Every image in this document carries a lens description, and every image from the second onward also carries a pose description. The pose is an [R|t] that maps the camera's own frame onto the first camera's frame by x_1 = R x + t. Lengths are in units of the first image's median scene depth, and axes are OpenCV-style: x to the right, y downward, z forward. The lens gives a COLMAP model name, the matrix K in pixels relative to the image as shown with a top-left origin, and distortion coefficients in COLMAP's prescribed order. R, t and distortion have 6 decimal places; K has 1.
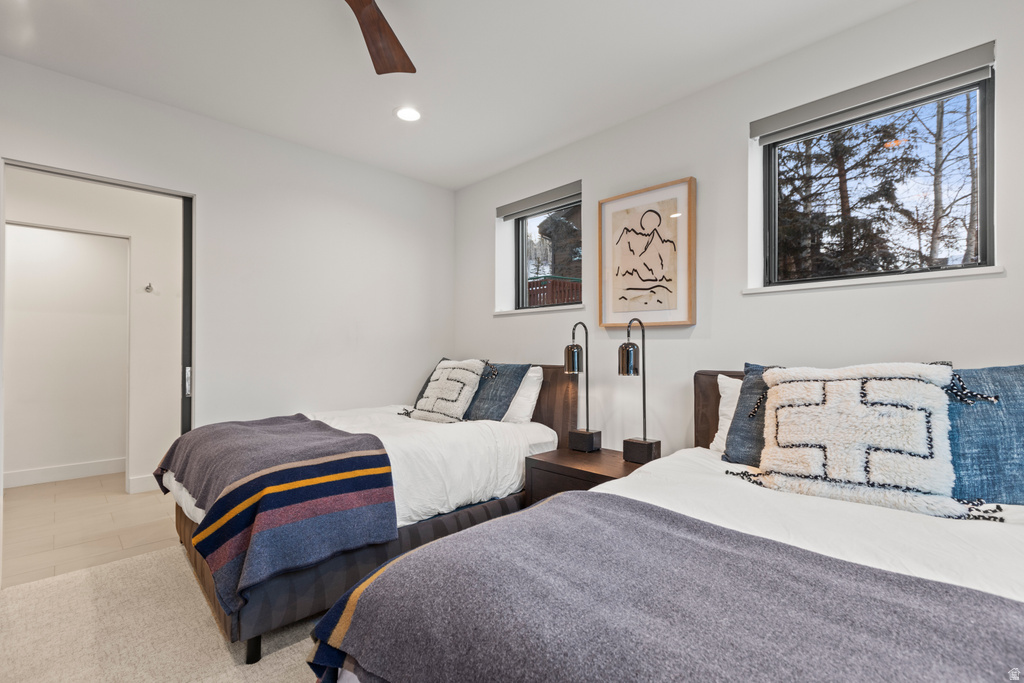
lens RADIAL K [[462.6, 0, 512.1], [0, 462.6, 342.8], [0, 0, 1]] dist [0.003848, -0.001836]
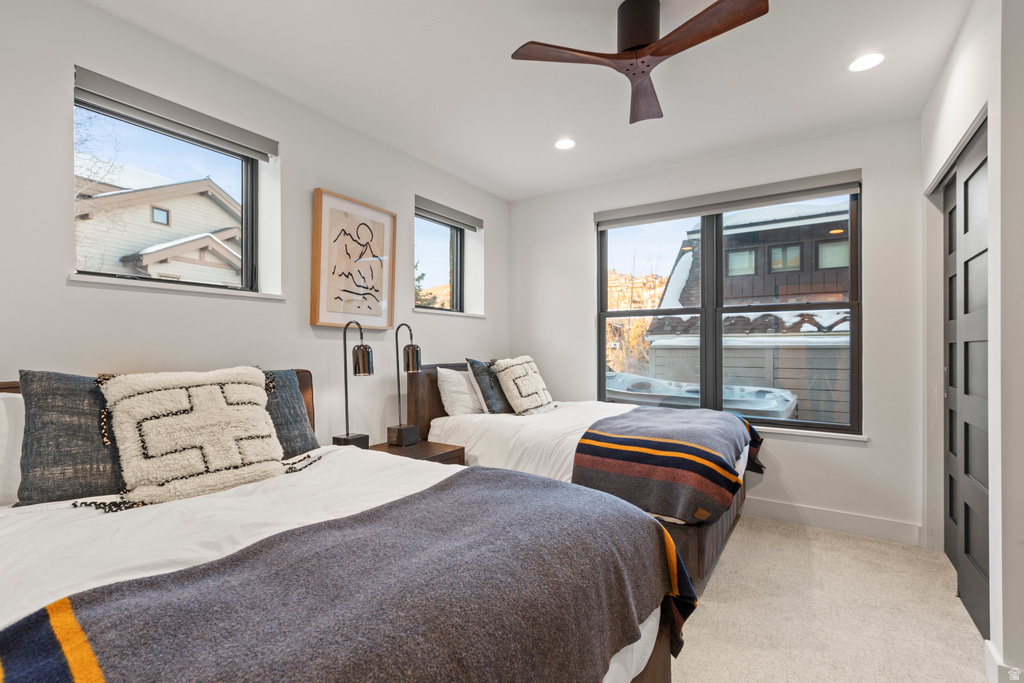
lens RADIAL K [[462.6, 0, 506.0], [0, 462.6, 345.6], [0, 0, 1]] dist [0.003848, -0.001836]
pose [[-0.215355, 0.013134, 0.976447, -0.839332], [-0.003239, 0.999894, -0.014164, 0.017425], [-0.976530, -0.006213, -0.215290, 0.902829]]
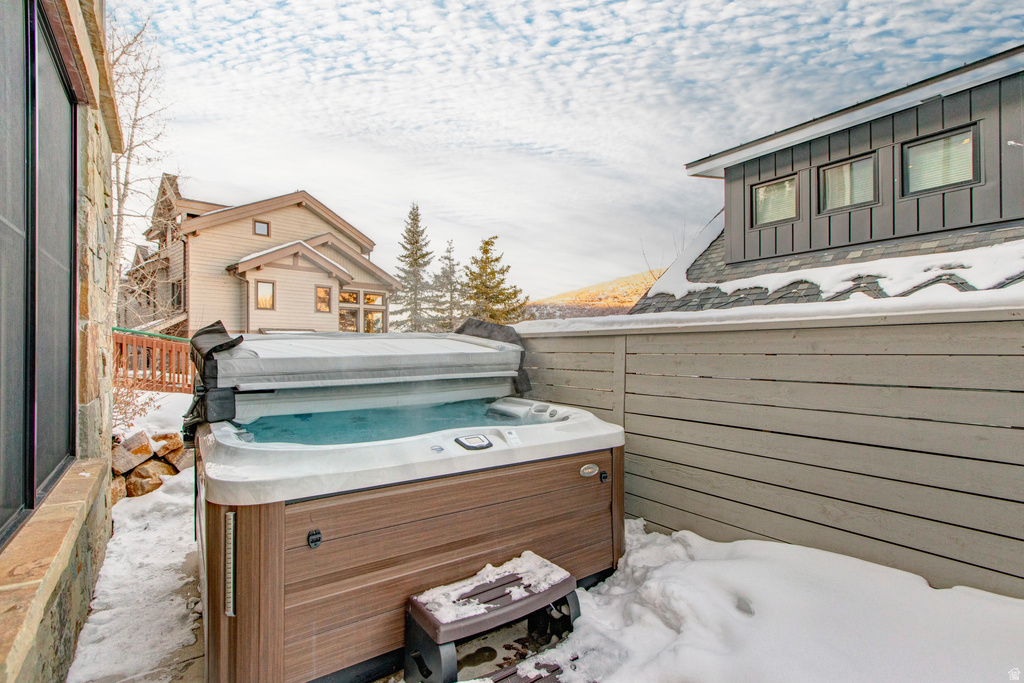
lens RADIAL K [[462.6, 0, 511.6], [0, 462.6, 346.0], [0, 0, 1]] dist [0.003848, -0.001836]
pose [[0.142045, 0.008531, 0.989823, -0.752643], [-0.001813, 0.999963, -0.008358, 0.019288], [-0.989859, -0.000607, 0.142055, 0.713086]]
